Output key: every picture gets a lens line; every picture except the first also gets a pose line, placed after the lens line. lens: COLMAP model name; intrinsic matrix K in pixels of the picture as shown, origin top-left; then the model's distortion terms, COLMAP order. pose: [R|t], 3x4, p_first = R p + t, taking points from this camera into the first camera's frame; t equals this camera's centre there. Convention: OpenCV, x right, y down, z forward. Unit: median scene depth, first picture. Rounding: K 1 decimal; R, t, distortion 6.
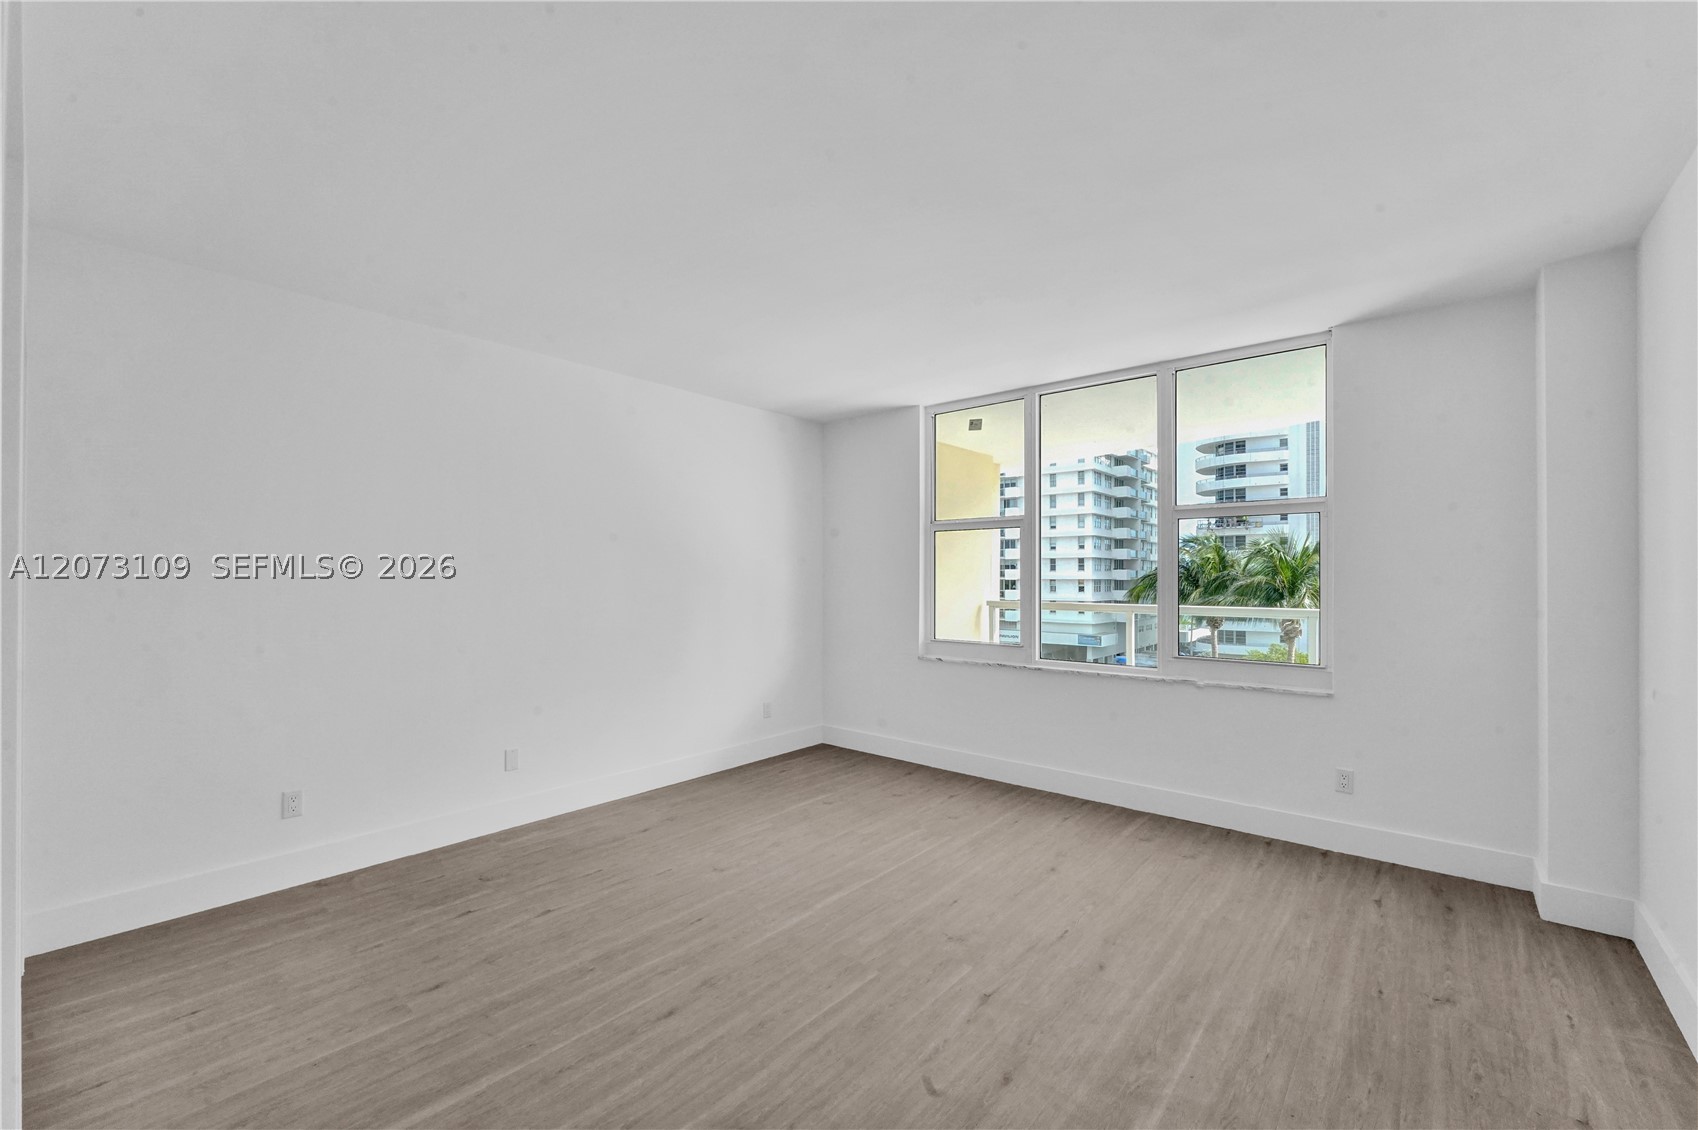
lens RADIAL K [[678.0, 0, 854.1], [0, 678.0, 579.0], [0, 0, 1]] dist [-0.000932, 0.000130]
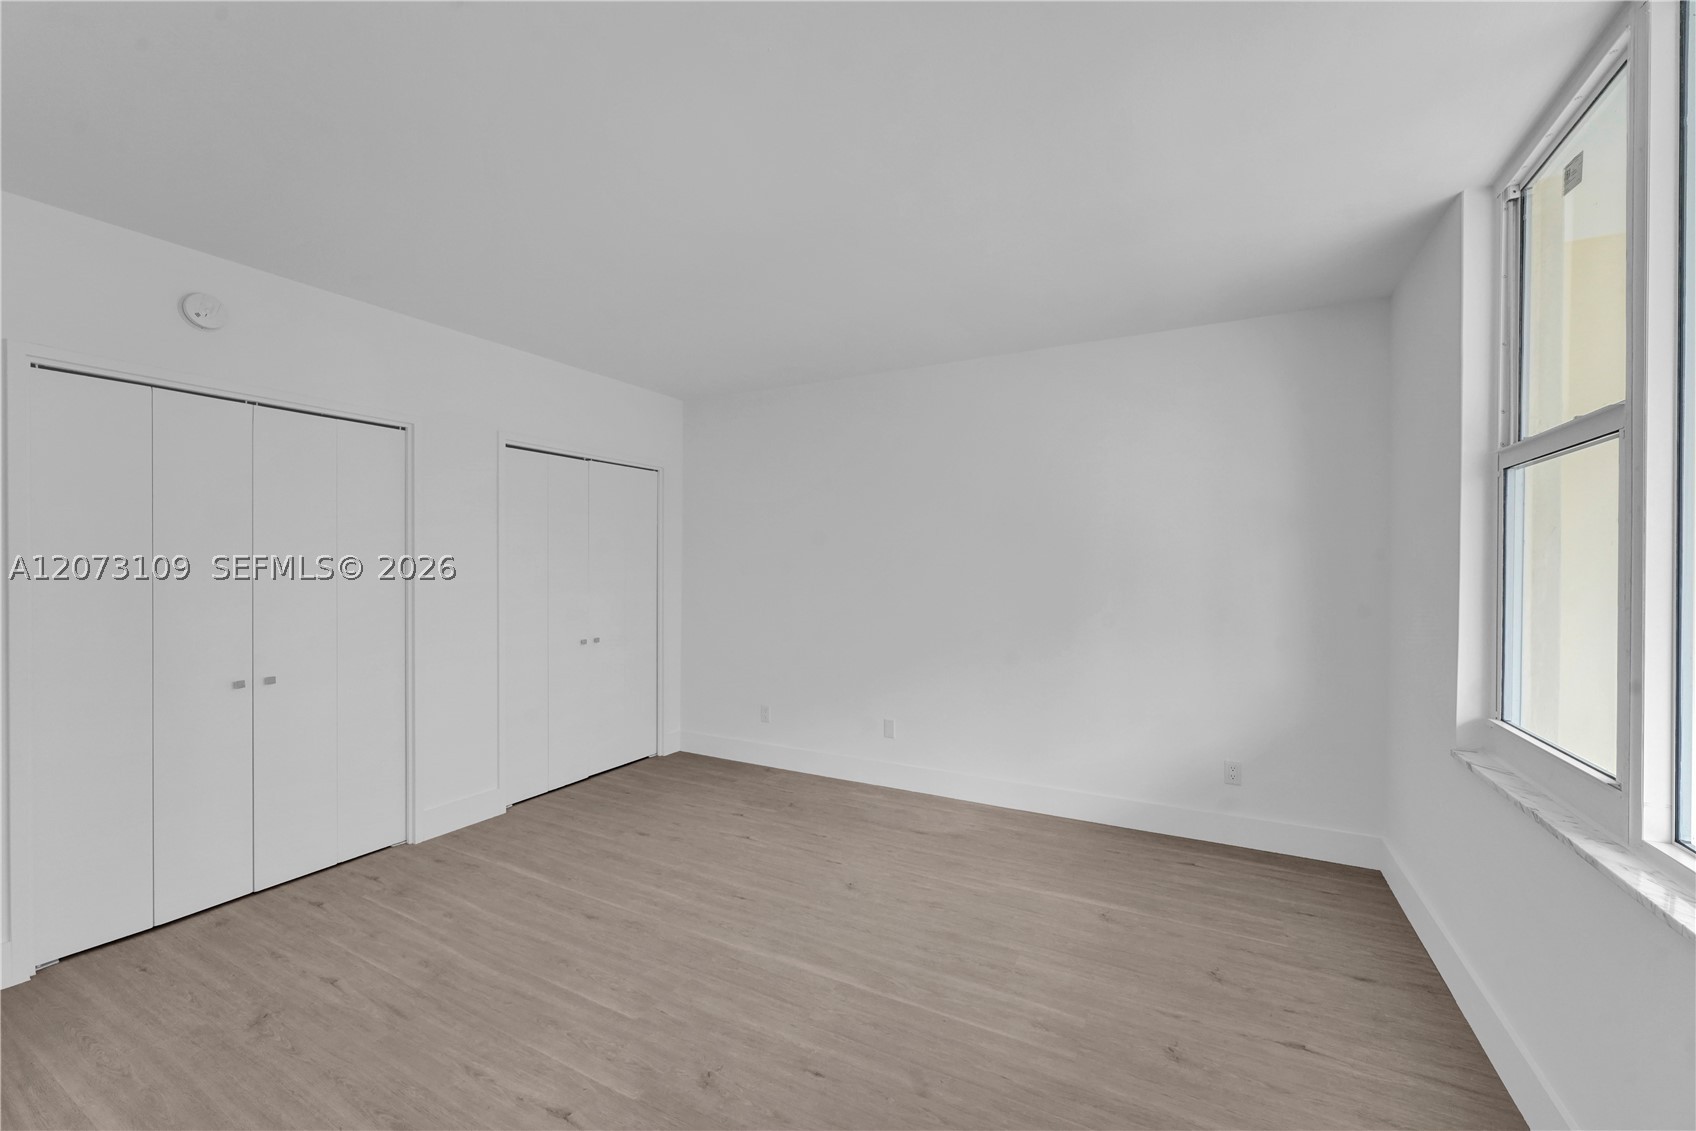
lens RADIAL K [[696.3, 0, 861.1], [0, 696.3, 568.9], [0, 0, 1]] dist [0.001571, -0.000163]
pose [[0.208872, 0.009554, -0.977896, 0.752332], [-0.002112, 0.999954, 0.009318, -0.016253], [0.977941, 0.000119, 0.208883, 0.833927]]
